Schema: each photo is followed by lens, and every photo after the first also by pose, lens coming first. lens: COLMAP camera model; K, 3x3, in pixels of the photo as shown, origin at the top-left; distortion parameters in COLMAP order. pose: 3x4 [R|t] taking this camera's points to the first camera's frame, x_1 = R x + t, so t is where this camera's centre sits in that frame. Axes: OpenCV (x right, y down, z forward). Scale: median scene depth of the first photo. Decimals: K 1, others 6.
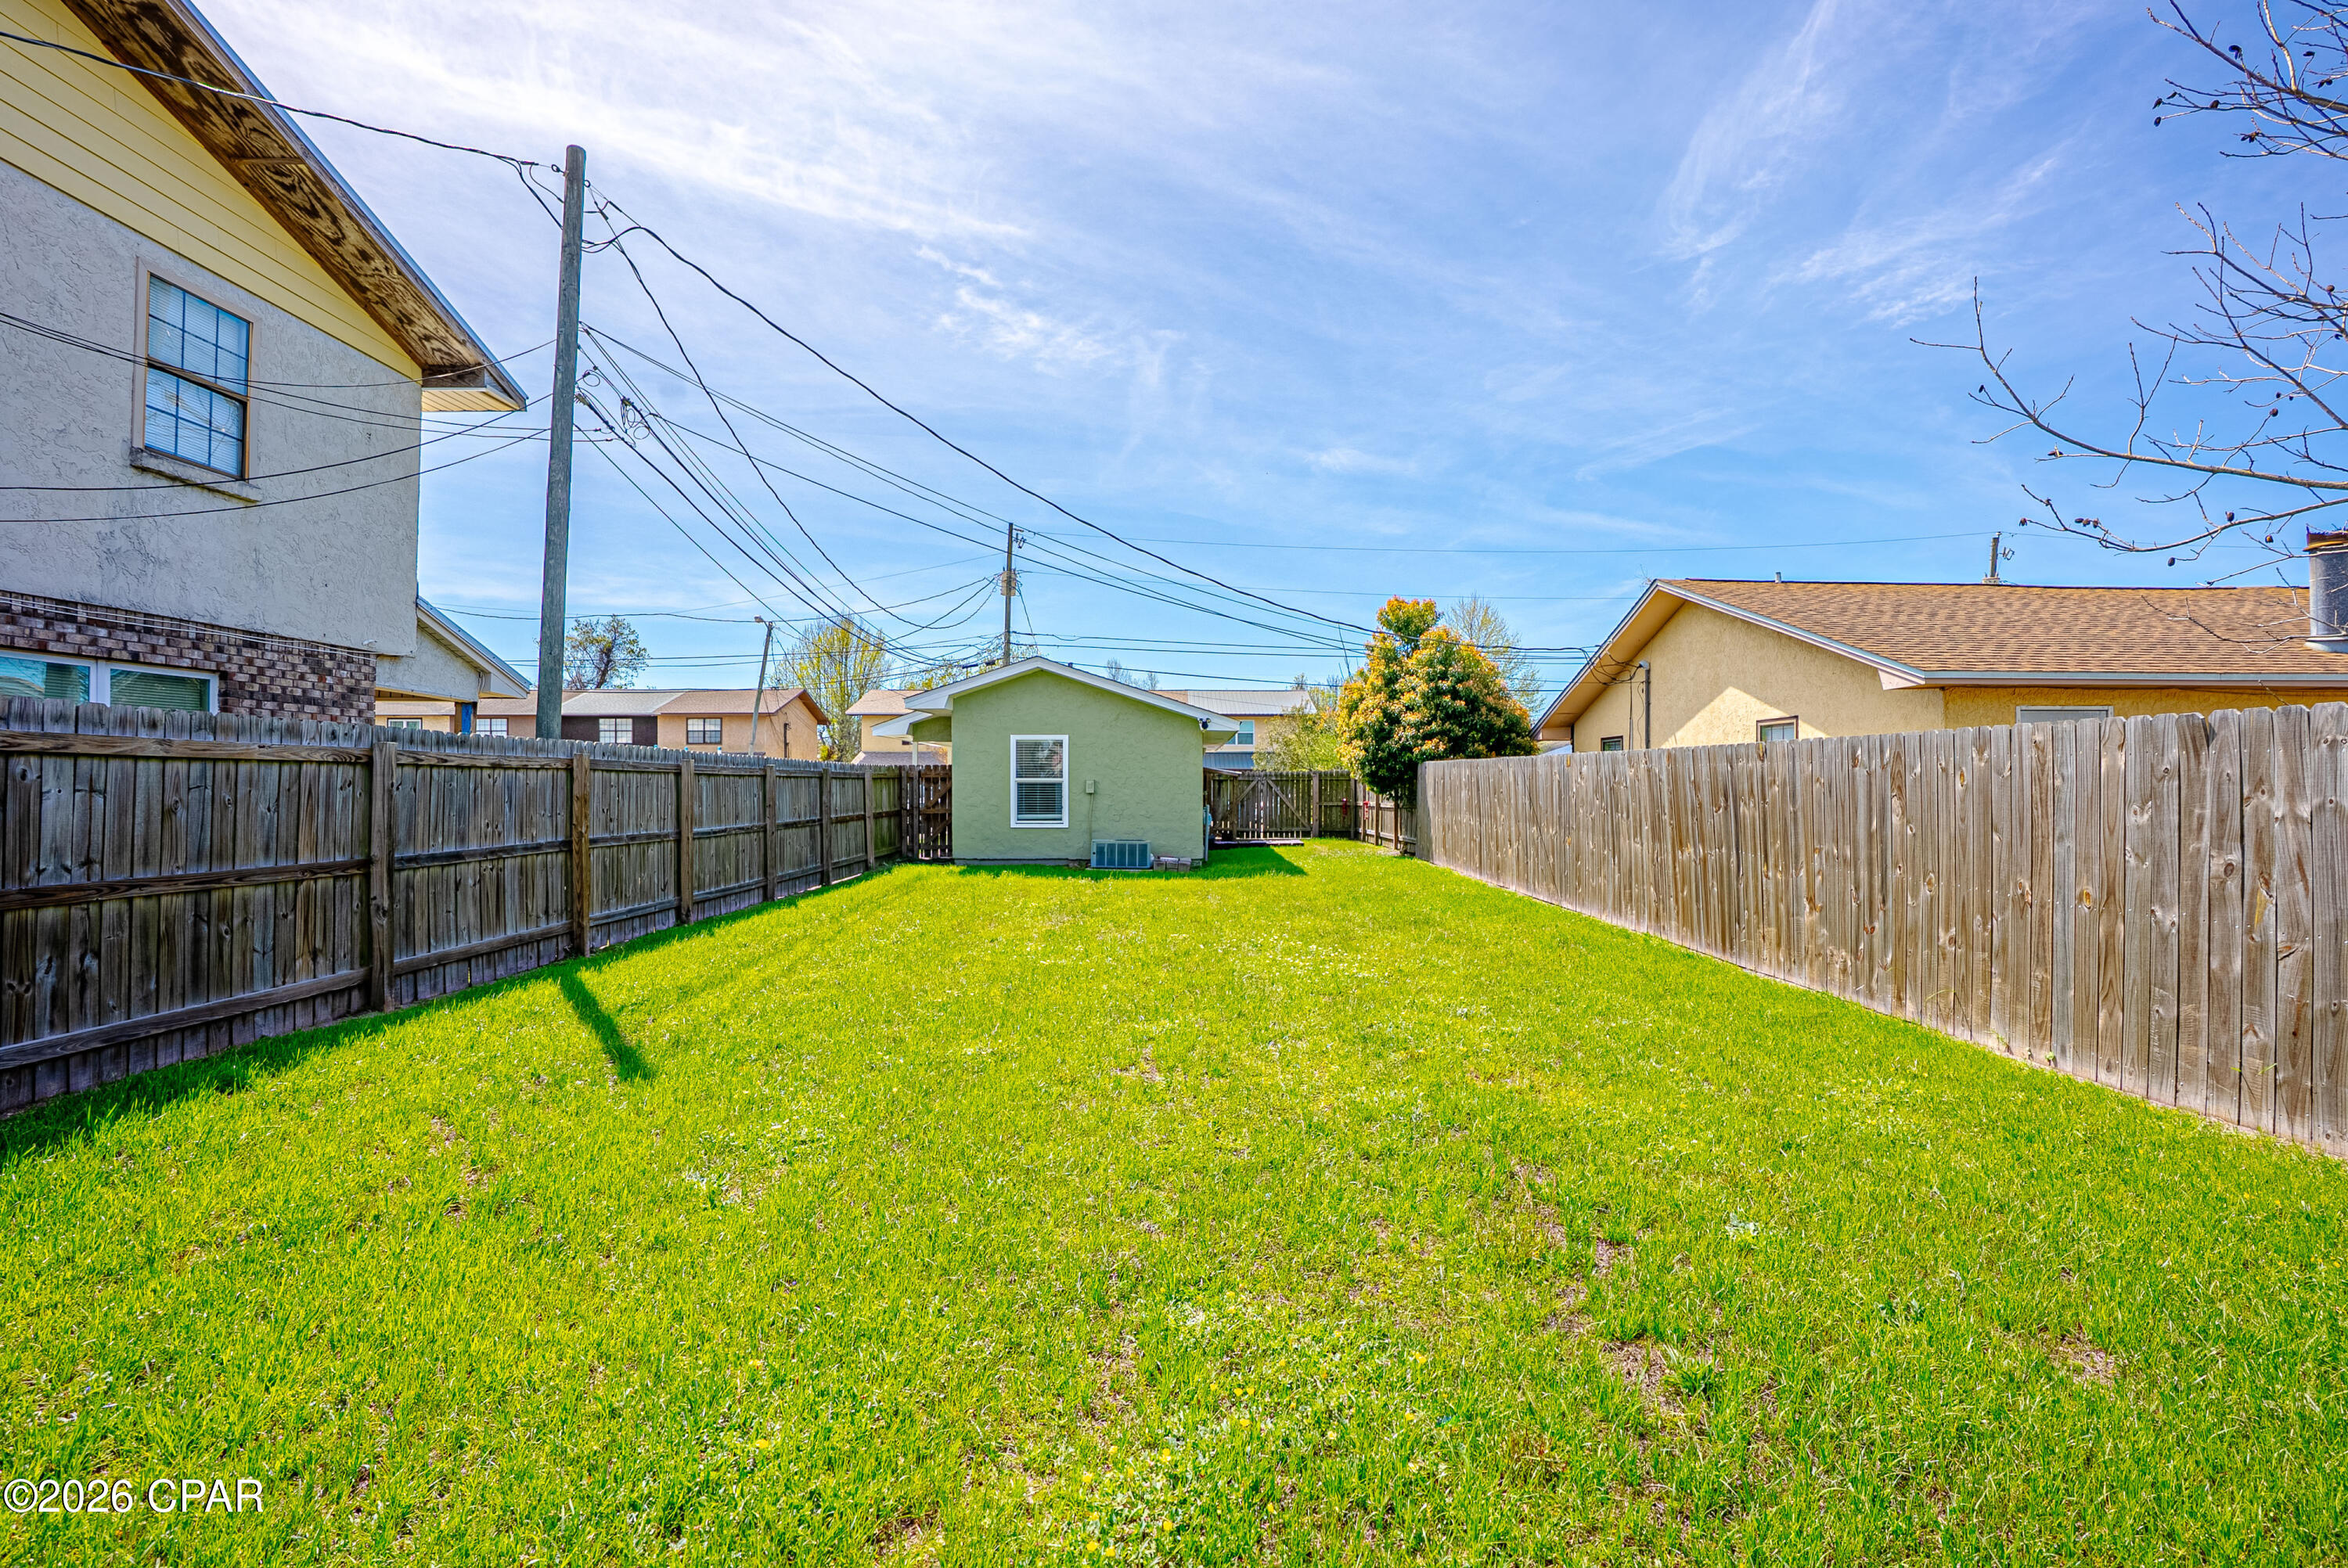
lens RADIAL K [[1084.3, 0, 1184.6], [0, 1084.3, 785.2], [0, 0, 1]] dist [-0.028781, -0.000452]
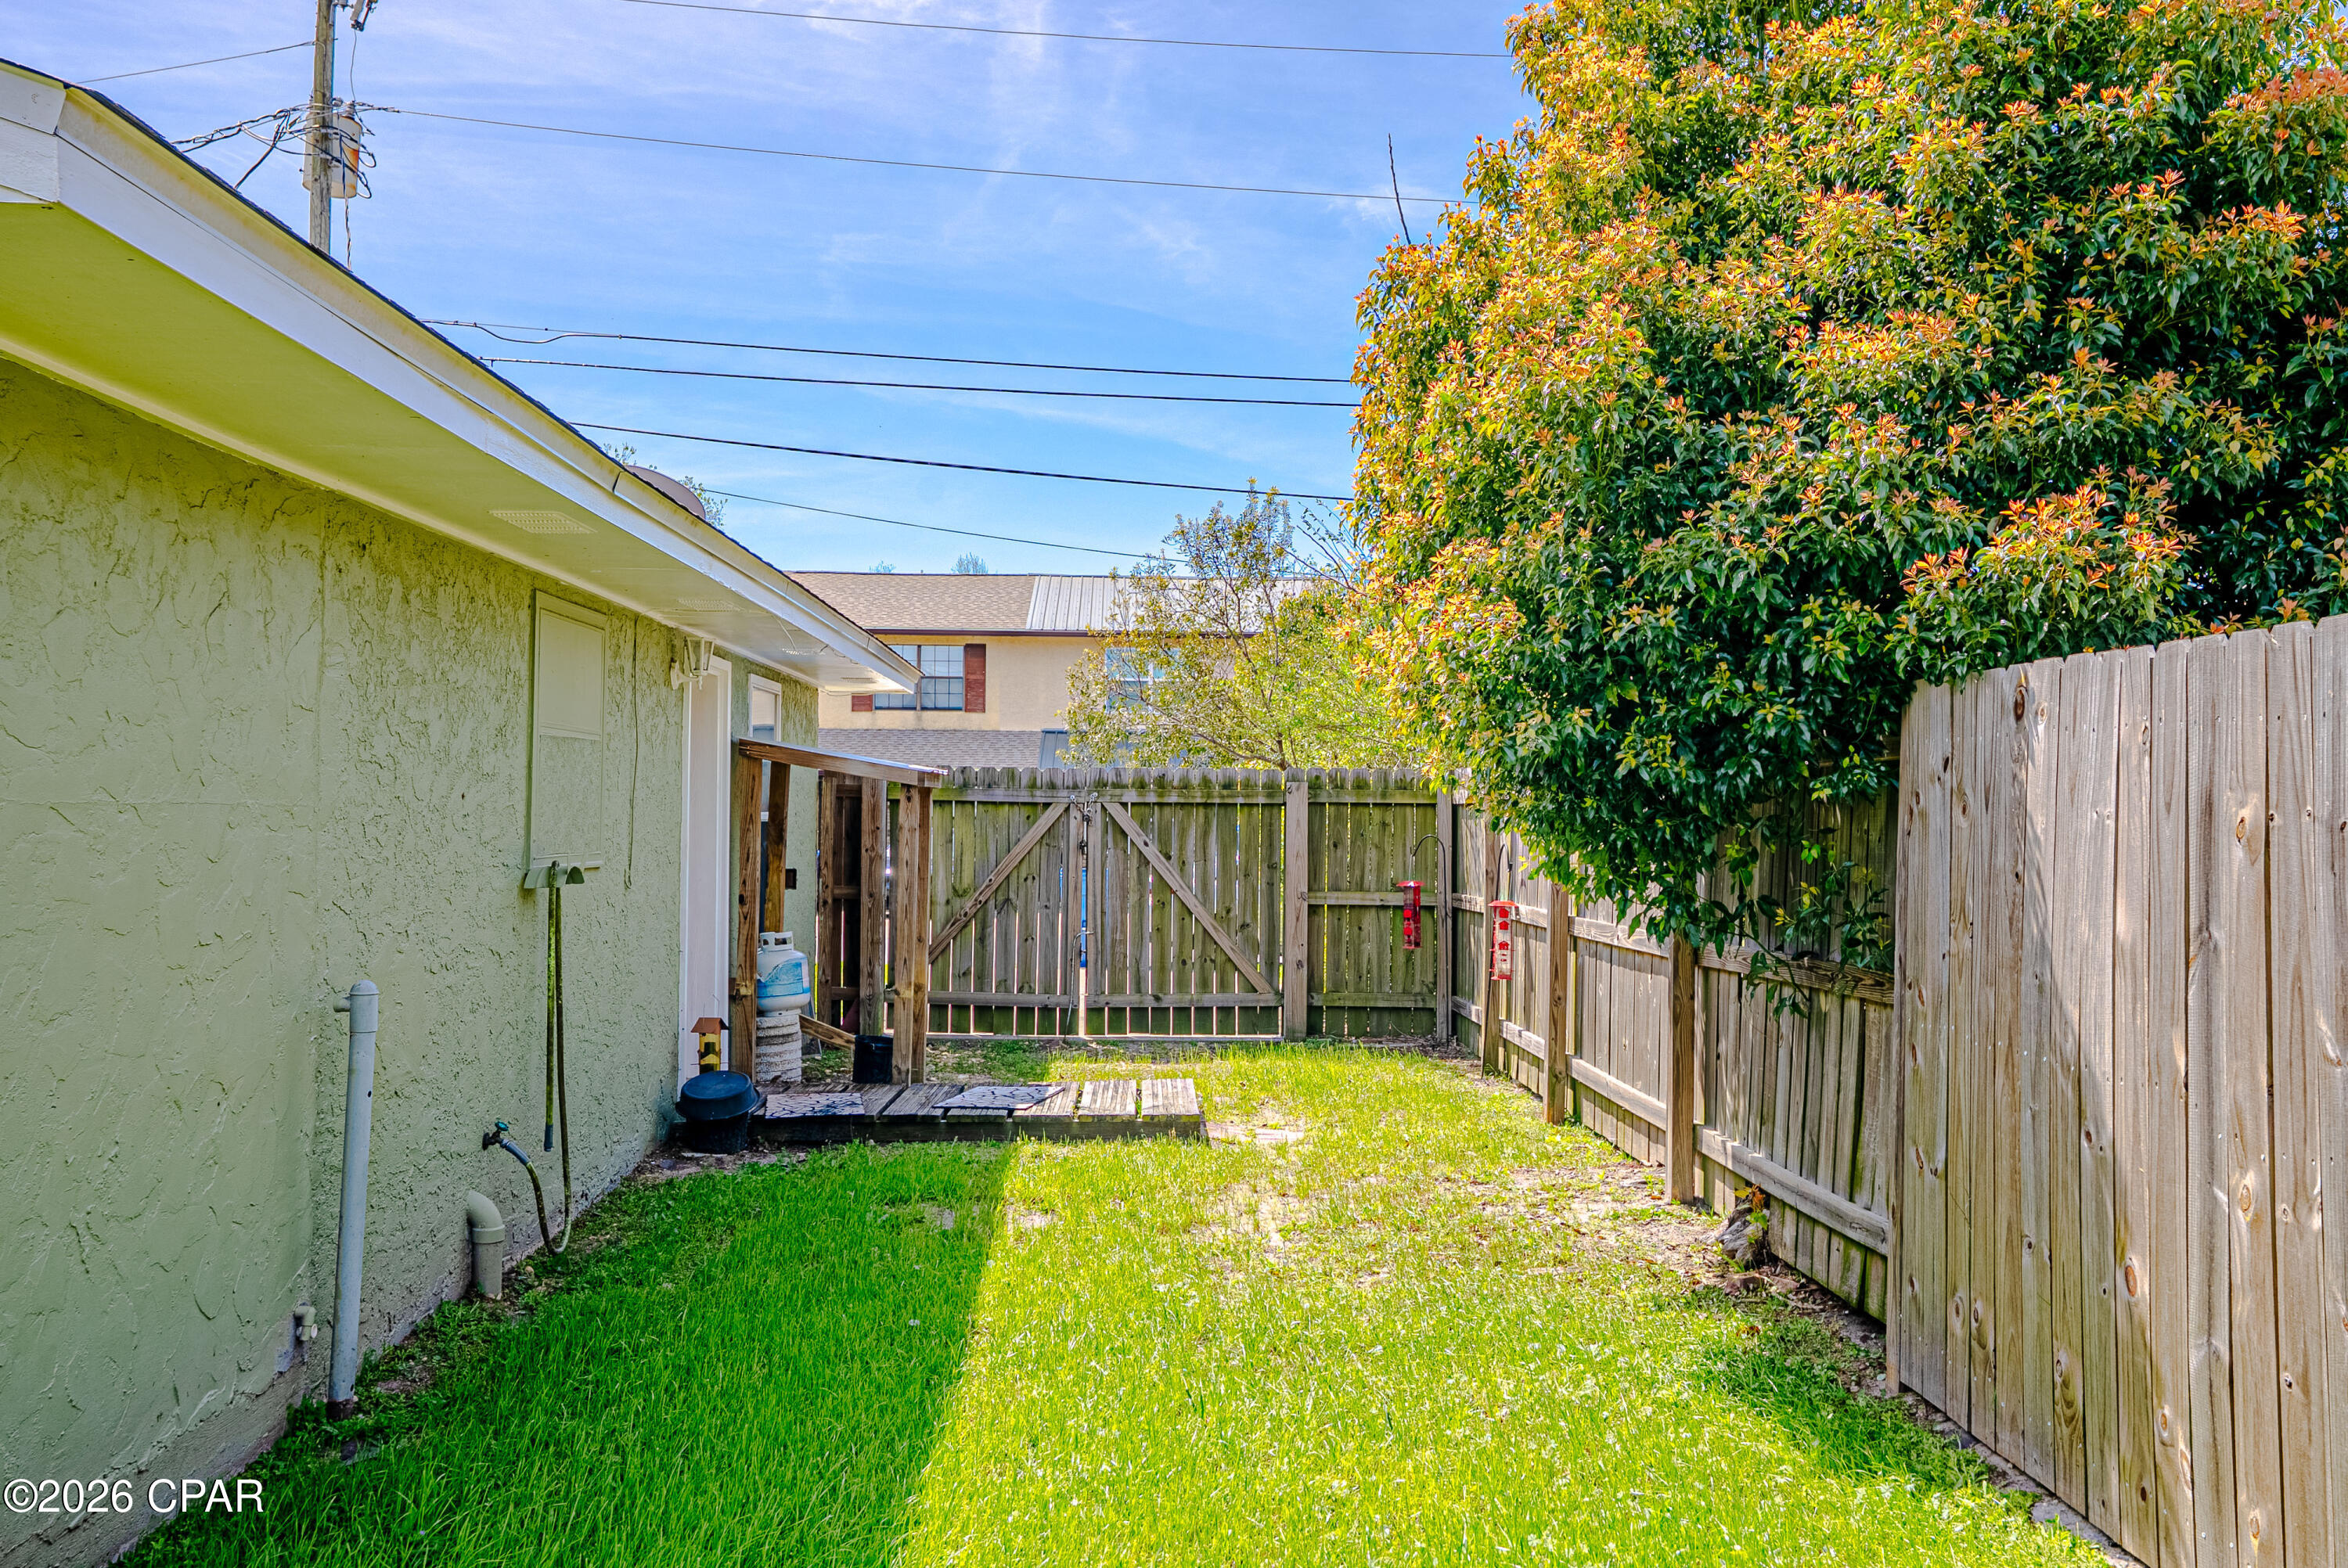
lens RADIAL K [[2025.6, 0, 1170.5], [0, 2025.6, 786.4], [0, 0, 1]] dist [0.037319, 0.026488]
pose [[0.999860, 0.009008, 0.014068, 0.110264], [-0.008846, 0.999895, -0.011514, -0.003940], [-0.014170, 0.011388, 0.999835, 0.691342]]
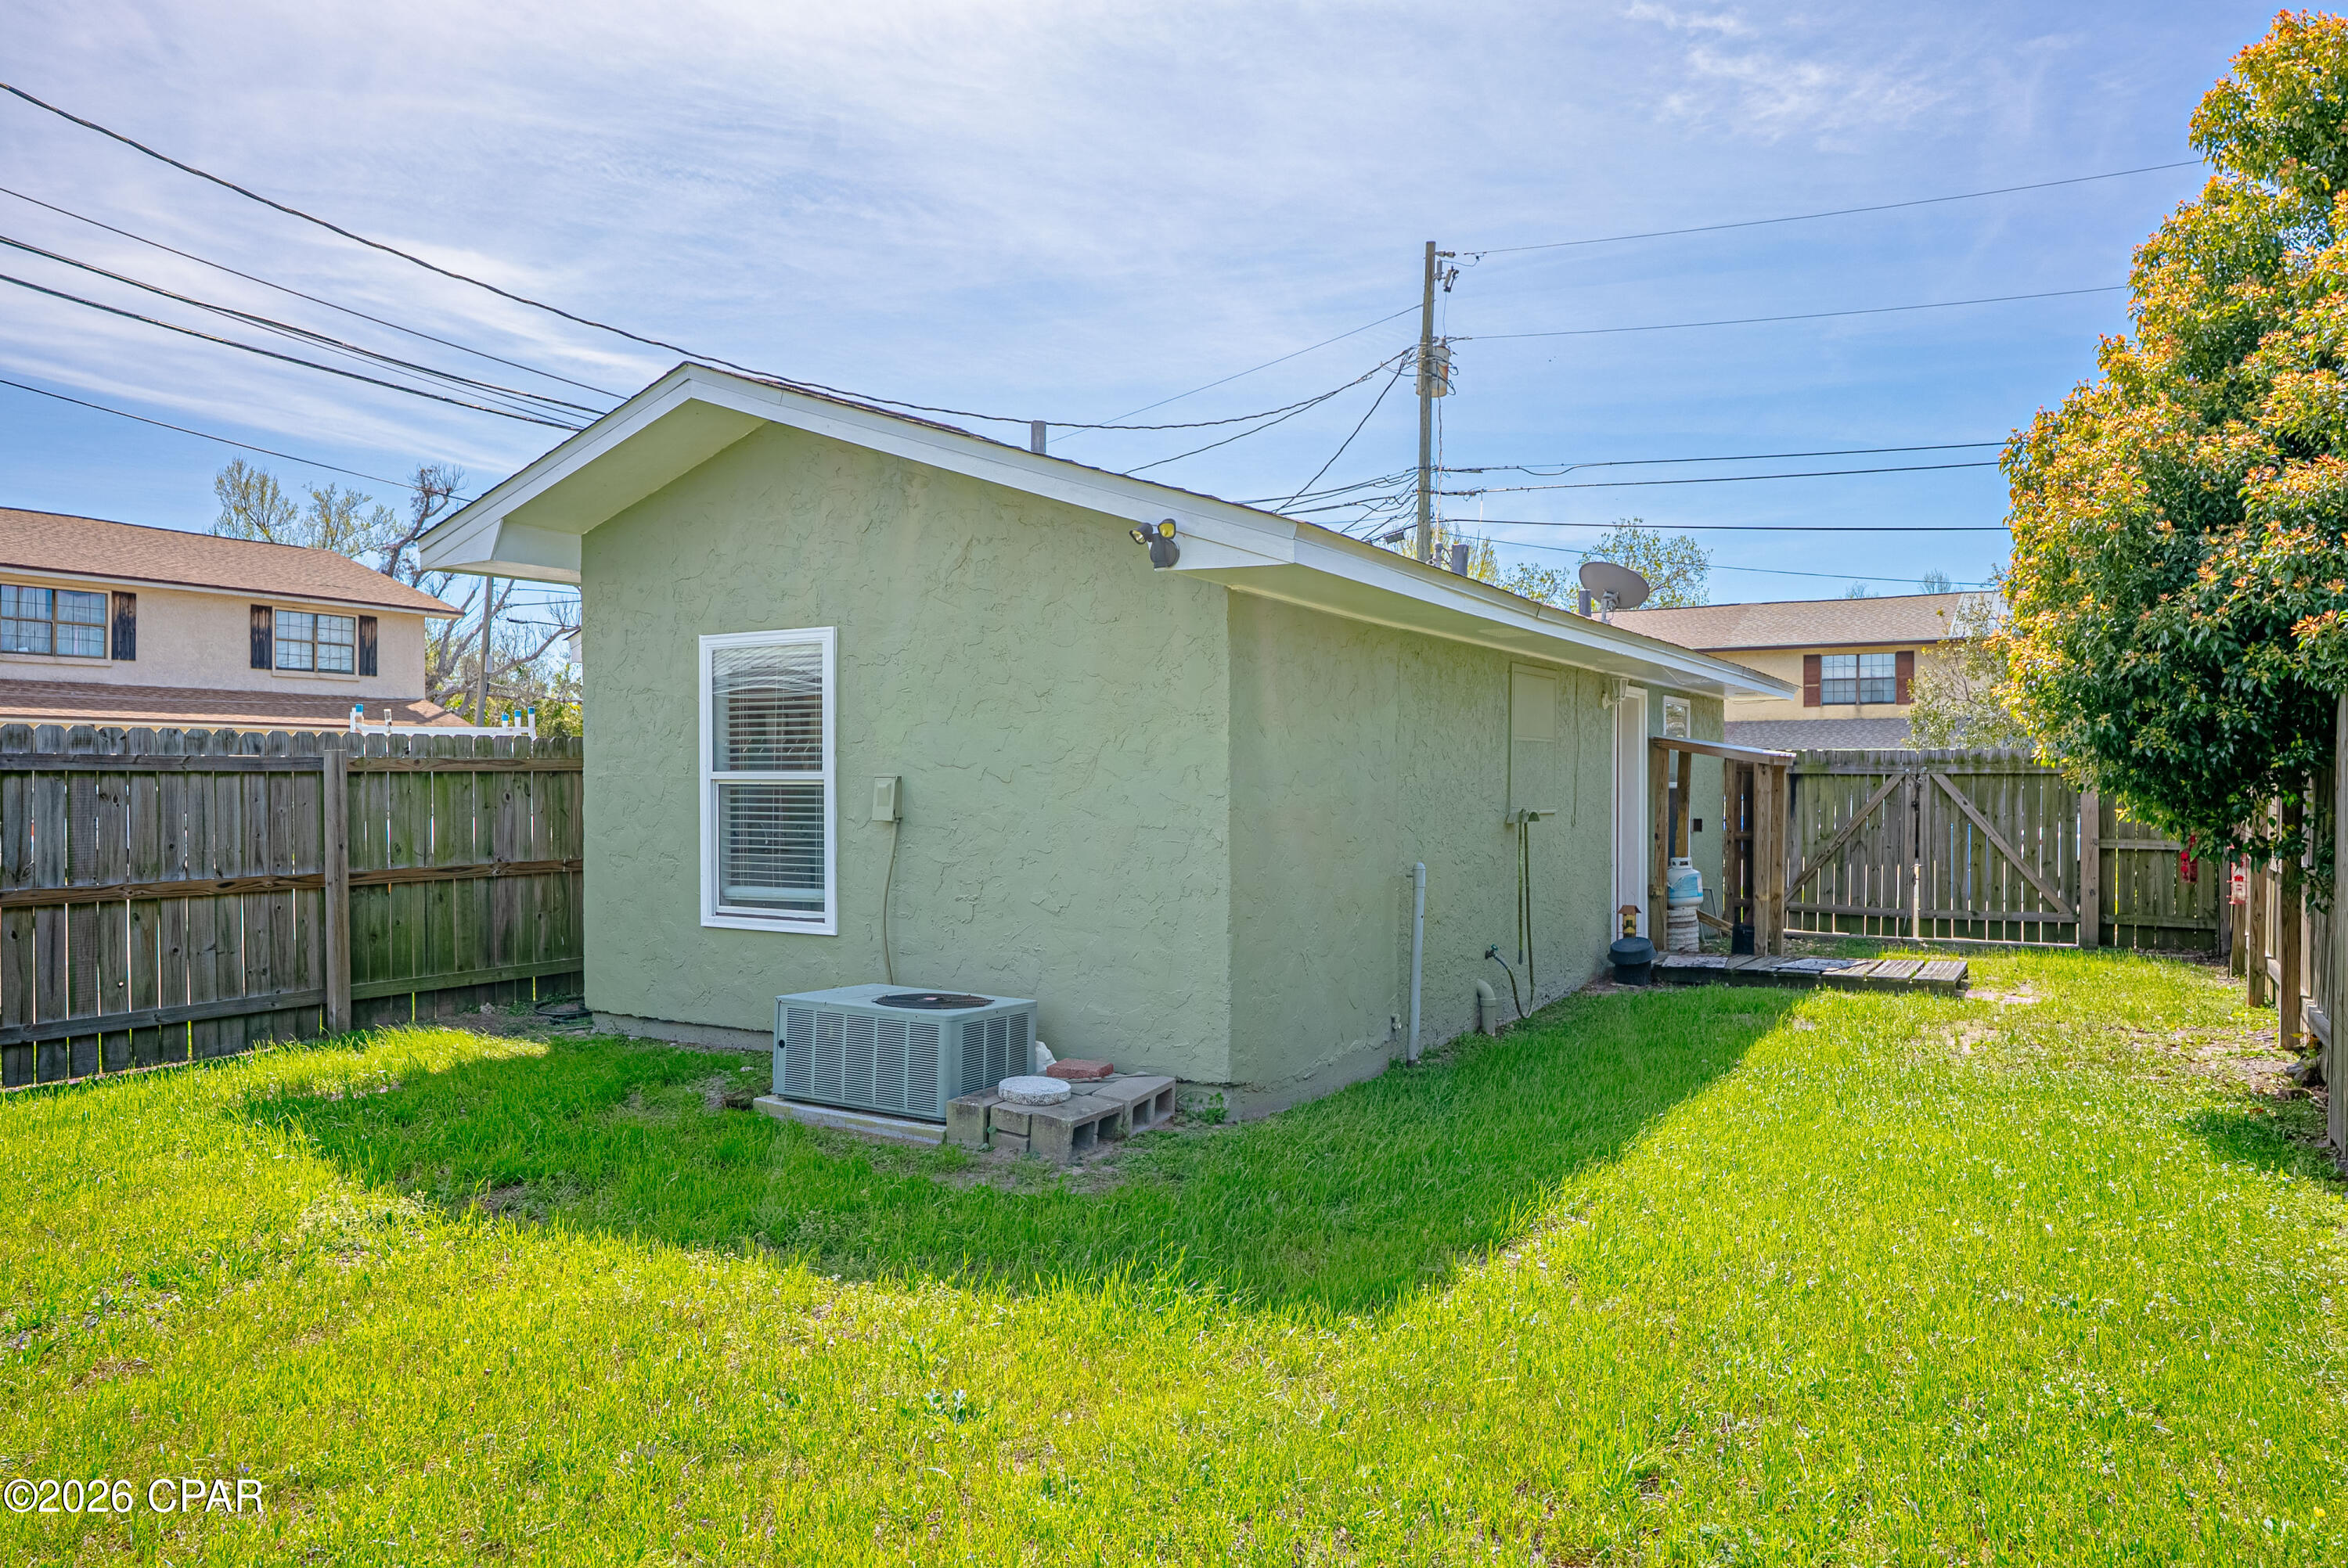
lens RADIAL K [[1490.2, 0, 1162.9], [0, 1490.2, 771.8], [0, 0, 1]] dist [-0.024297, 0.009121]
pose [[0.844784, -0.001884, -0.535105, 0.161992], [-0.000613, 0.999990, -0.004489, -0.003778], [0.535108, 0.004120, 0.844774, 0.589301]]
